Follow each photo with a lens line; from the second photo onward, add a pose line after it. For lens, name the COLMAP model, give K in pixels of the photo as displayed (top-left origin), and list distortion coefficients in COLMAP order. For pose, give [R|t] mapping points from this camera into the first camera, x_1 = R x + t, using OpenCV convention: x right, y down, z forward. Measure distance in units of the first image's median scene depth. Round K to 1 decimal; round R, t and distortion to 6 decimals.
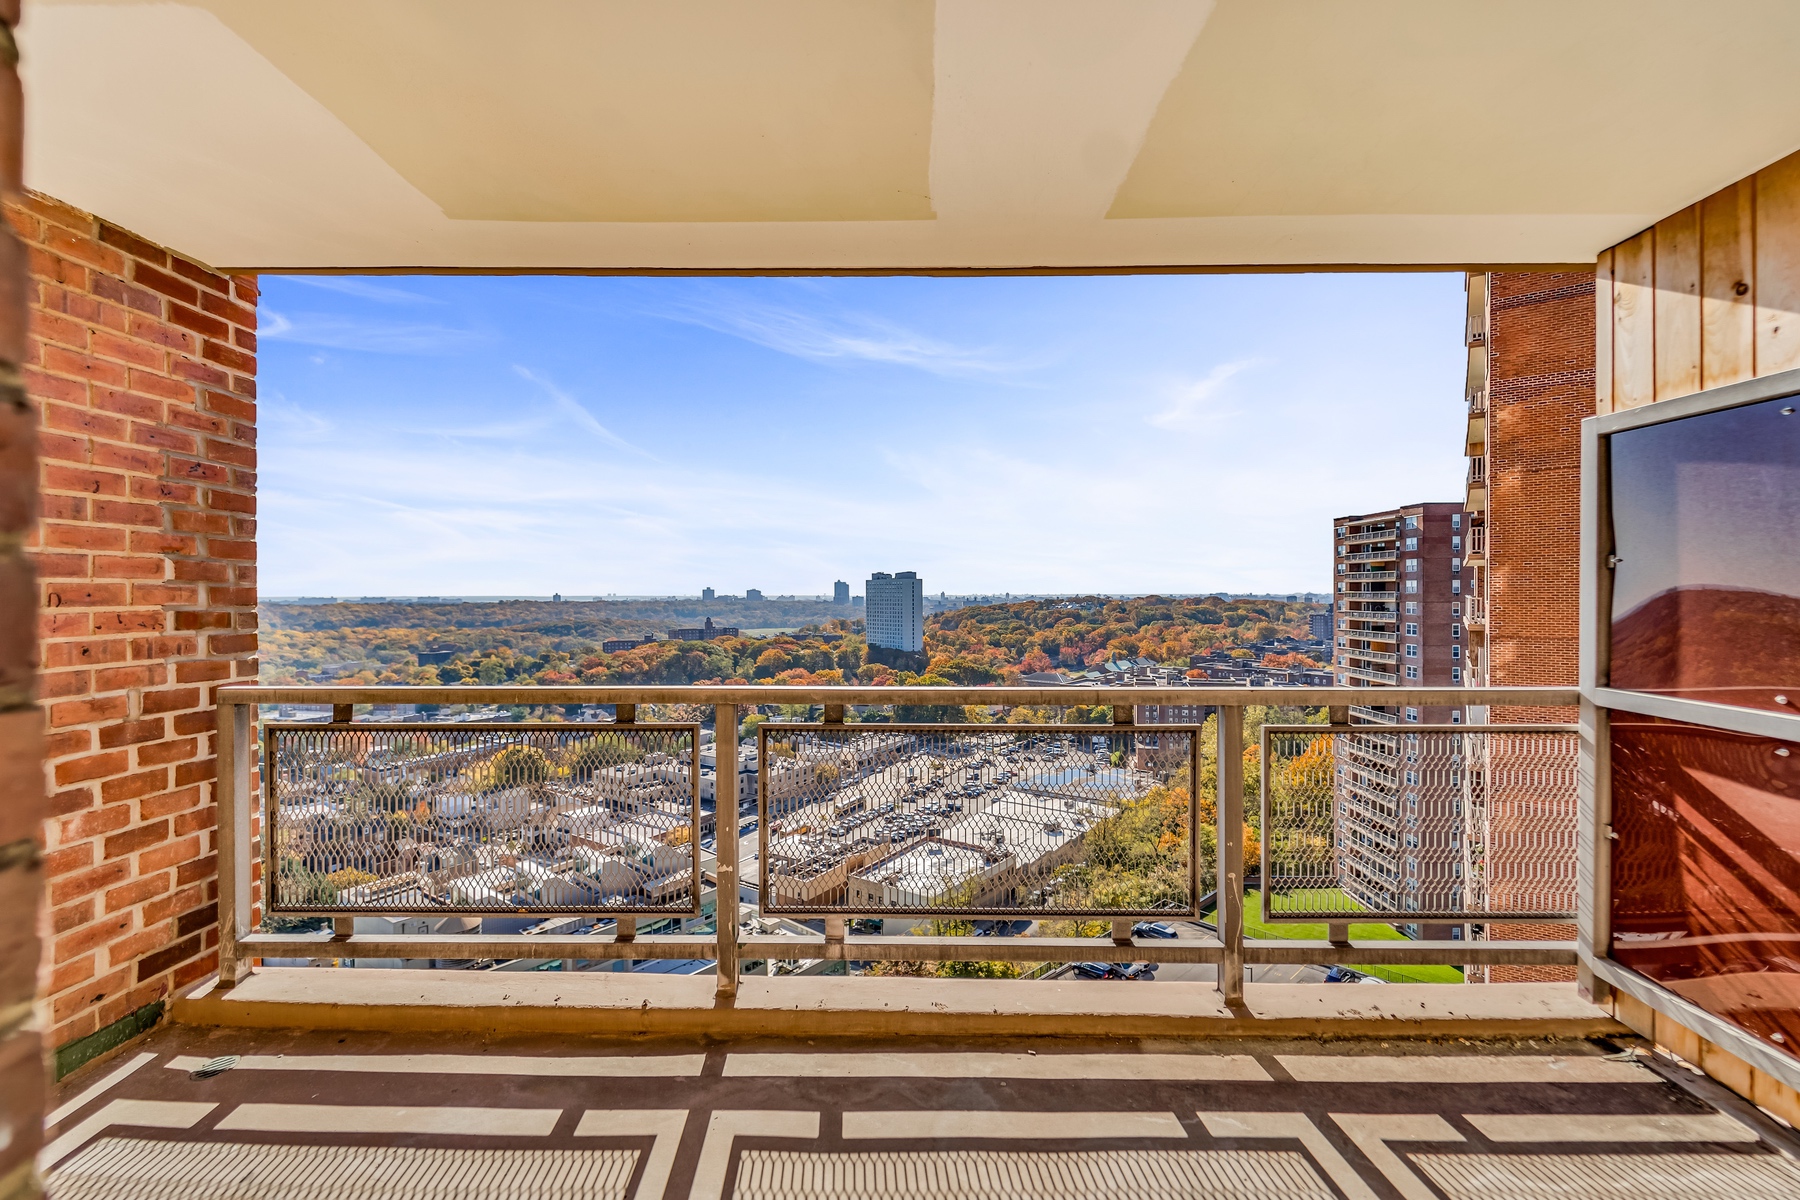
lens RADIAL K [[737.8, 0, 903.0], [0, 737.8, 593.8], [0, 0, 1]] dist [0.003333, -0.001448]
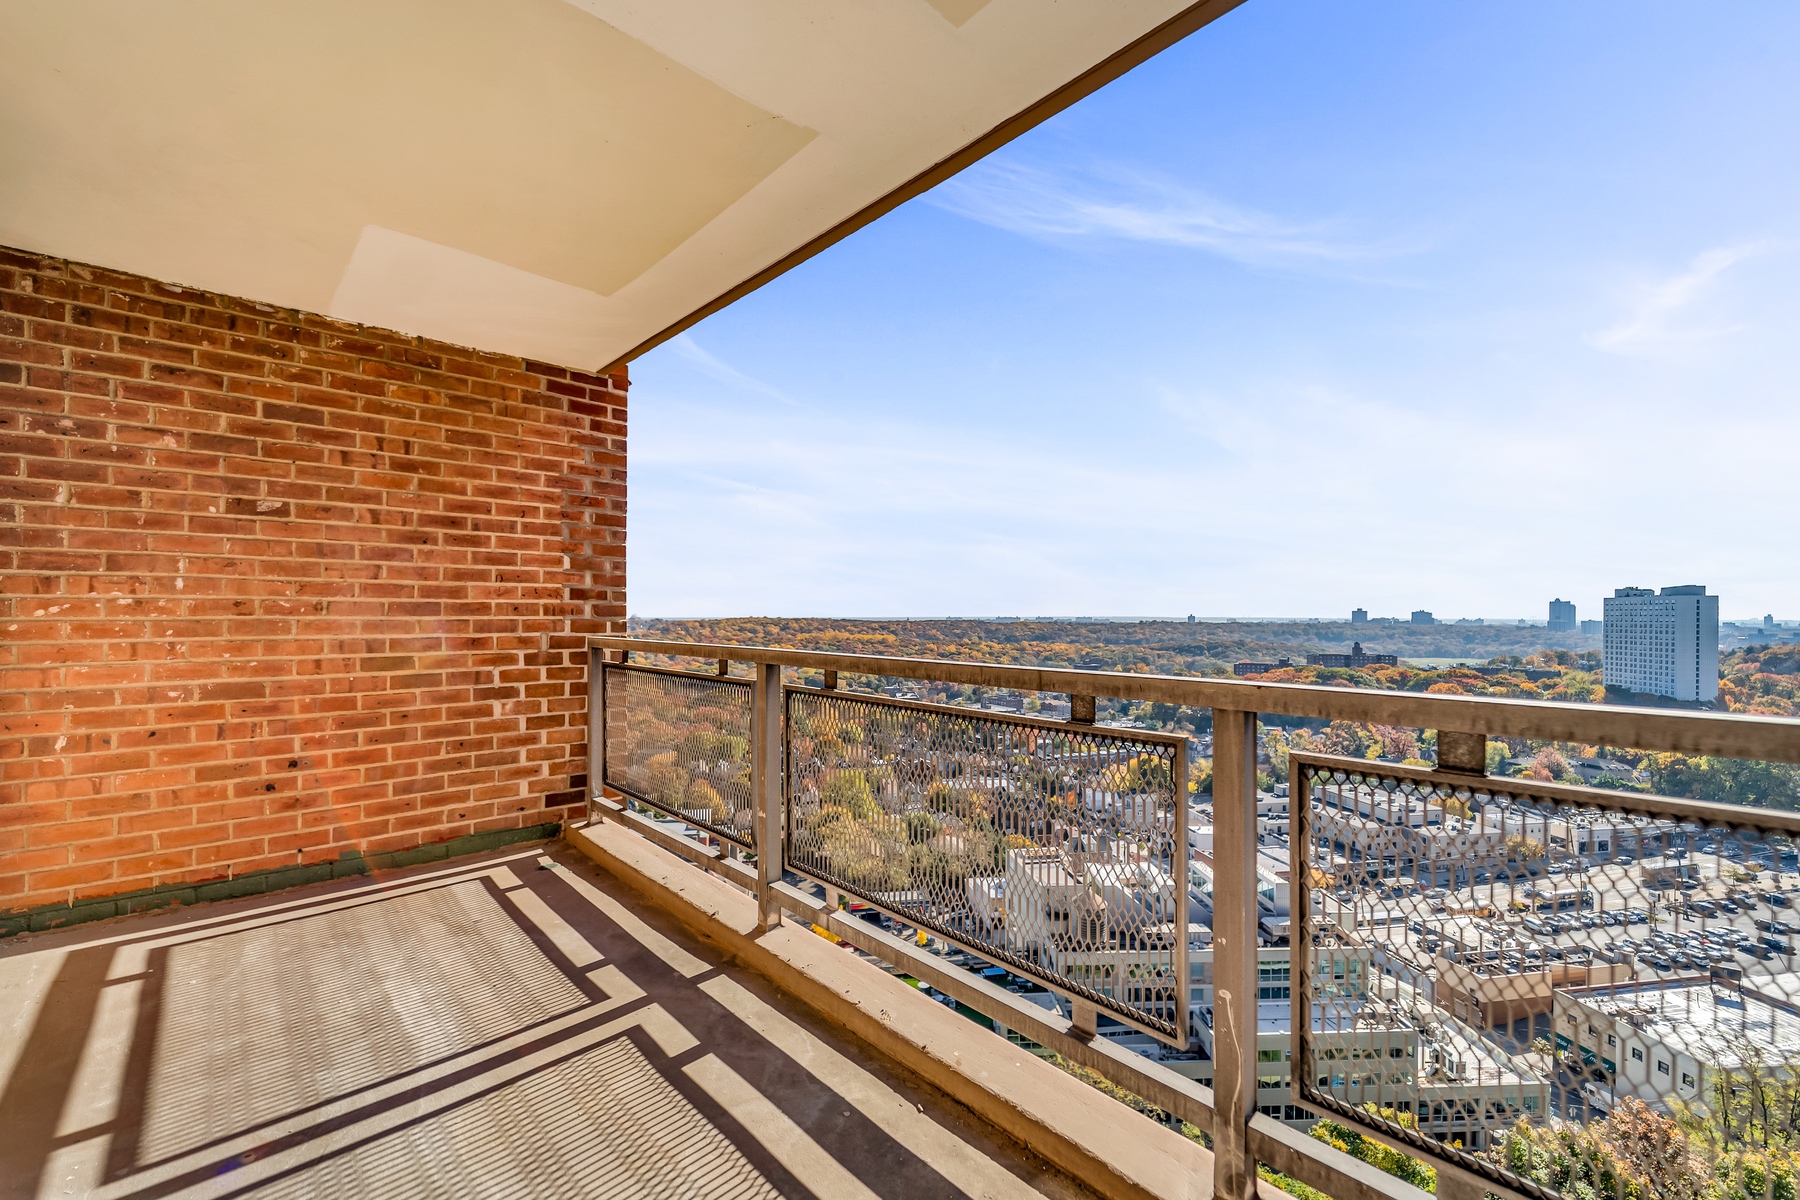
lens RADIAL K [[737.8, 0, 916.0], [0, 737.8, 616.8], [0, 0, 1]] dist [0.003333, -0.001448]
pose [[0.694263, 0.005136, -0.719703, 0.645439], [-0.004020, 0.999987, 0.003258, 0.069943], [0.719710, 0.000632, 0.694275, 0.373397]]
